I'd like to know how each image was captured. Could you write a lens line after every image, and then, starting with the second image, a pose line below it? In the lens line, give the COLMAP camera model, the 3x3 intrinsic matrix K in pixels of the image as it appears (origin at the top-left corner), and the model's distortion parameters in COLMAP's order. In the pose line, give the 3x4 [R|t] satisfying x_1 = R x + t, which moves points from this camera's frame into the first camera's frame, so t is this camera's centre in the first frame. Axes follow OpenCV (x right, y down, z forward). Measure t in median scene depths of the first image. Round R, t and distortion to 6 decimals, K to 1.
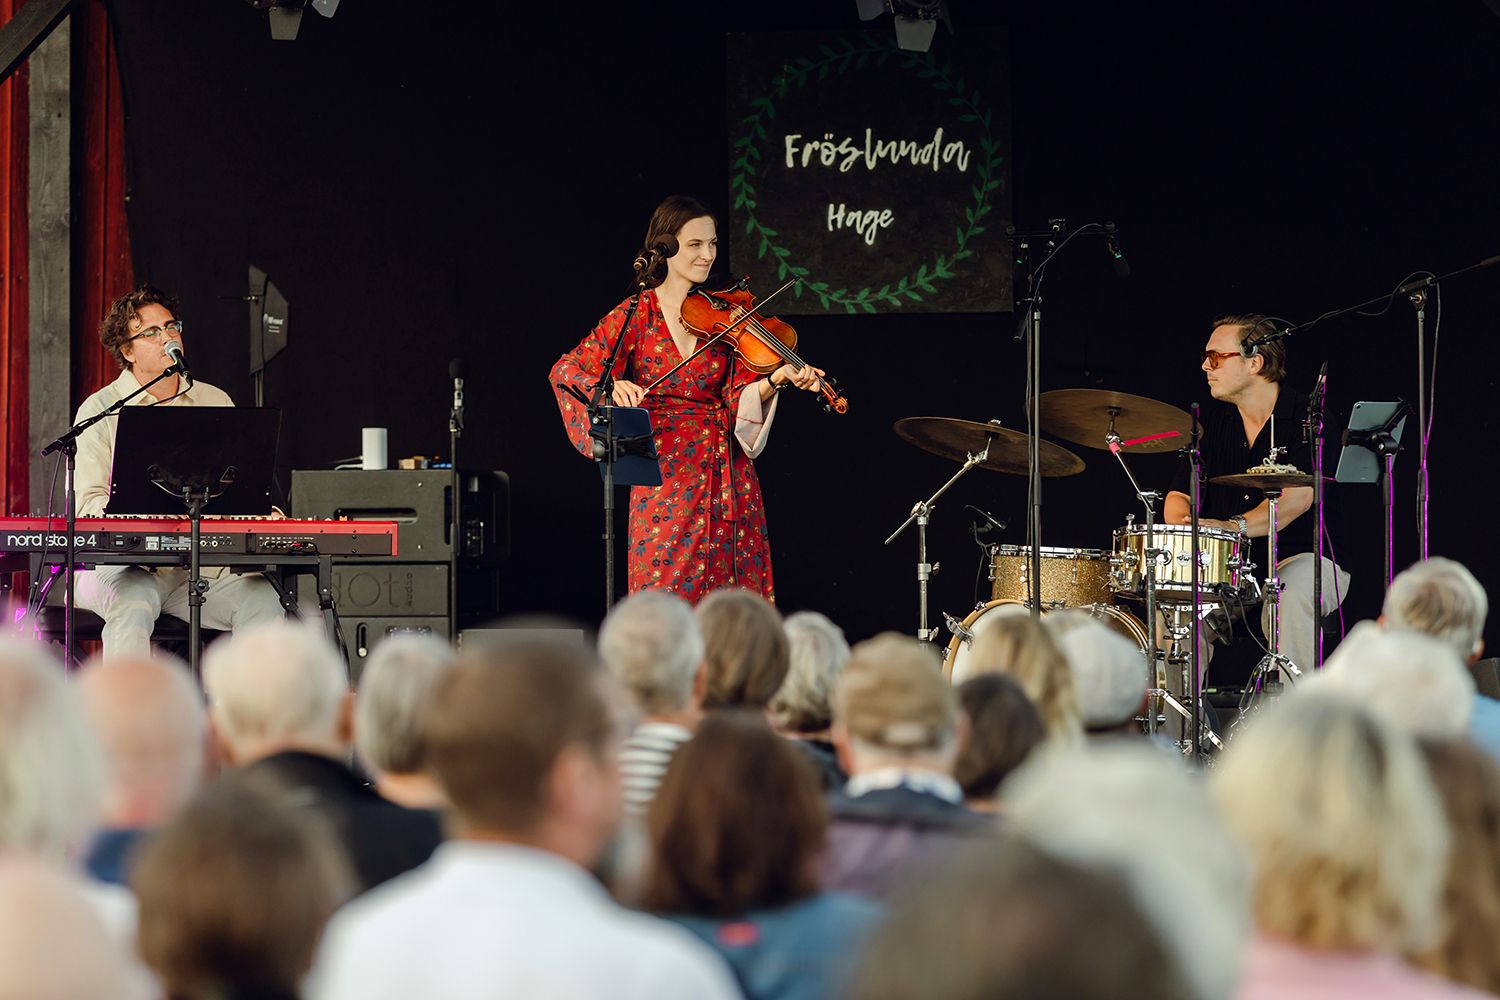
lens RADIAL K [[7176.6, 0, 751.6], [0, 7176.6, 500.6], [0, 0, 1]] dist [0.211500, 0.000000]
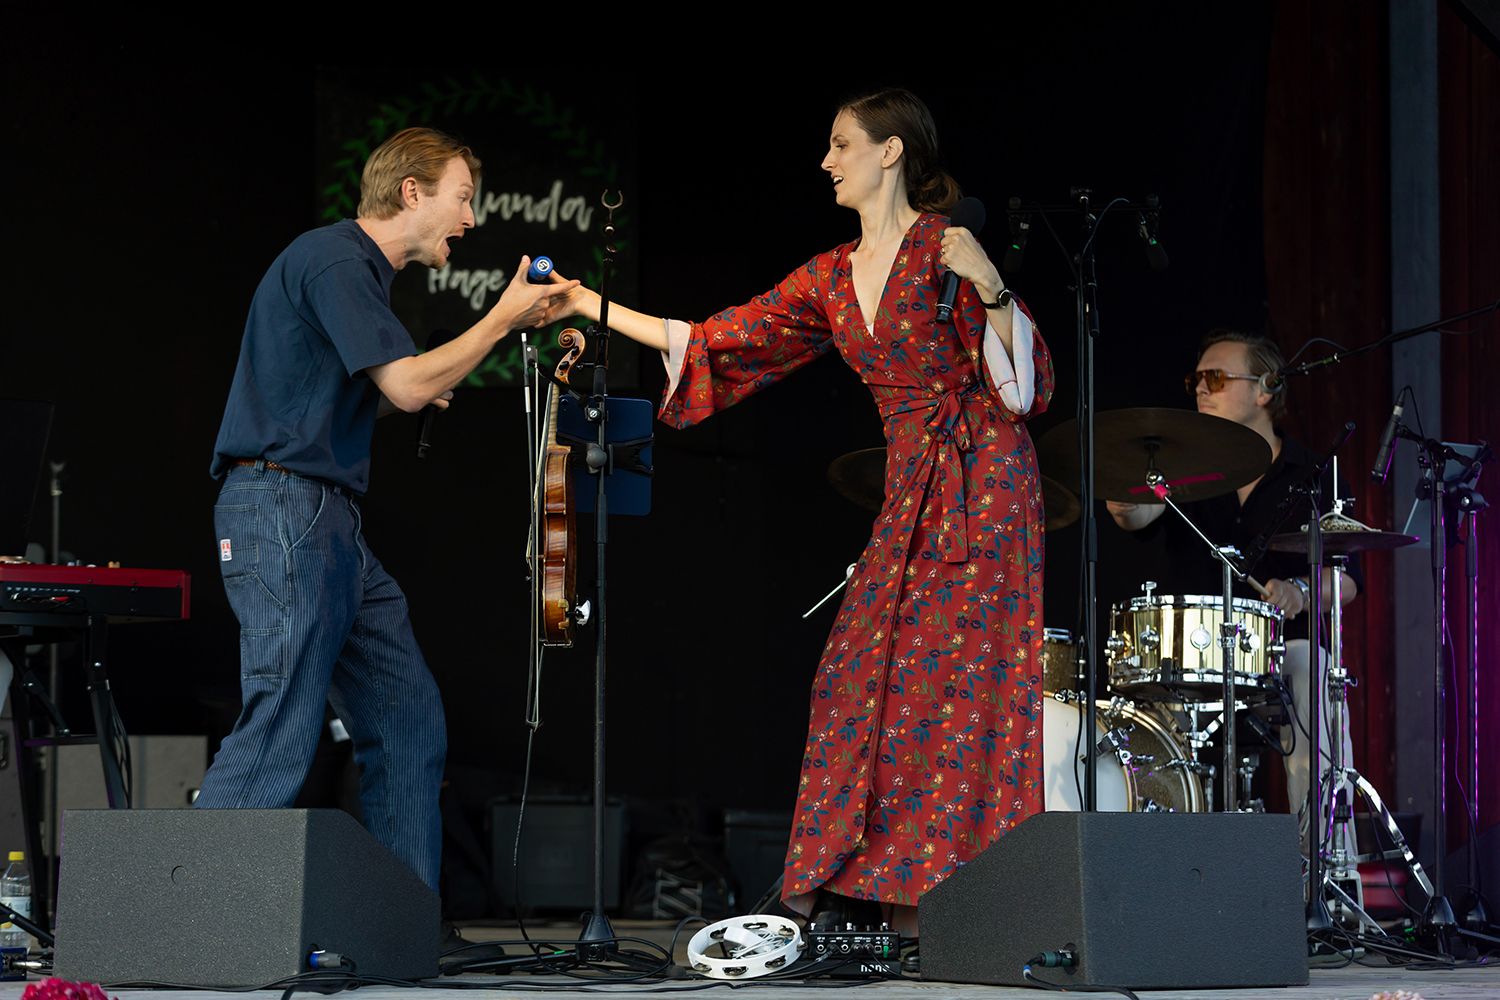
lens RADIAL K [[4150.4, 0, 695.1], [0, 4150.4, 476.4], [0, 0, 1]] dist [0.099530, 0.000000]
pose [[0.958708, 0.029174, 0.282894, -0.102099], [-0.013425, 0.998258, -0.057450, 0.014216], [-0.284077, 0.051279, 0.957429, 0.502054]]
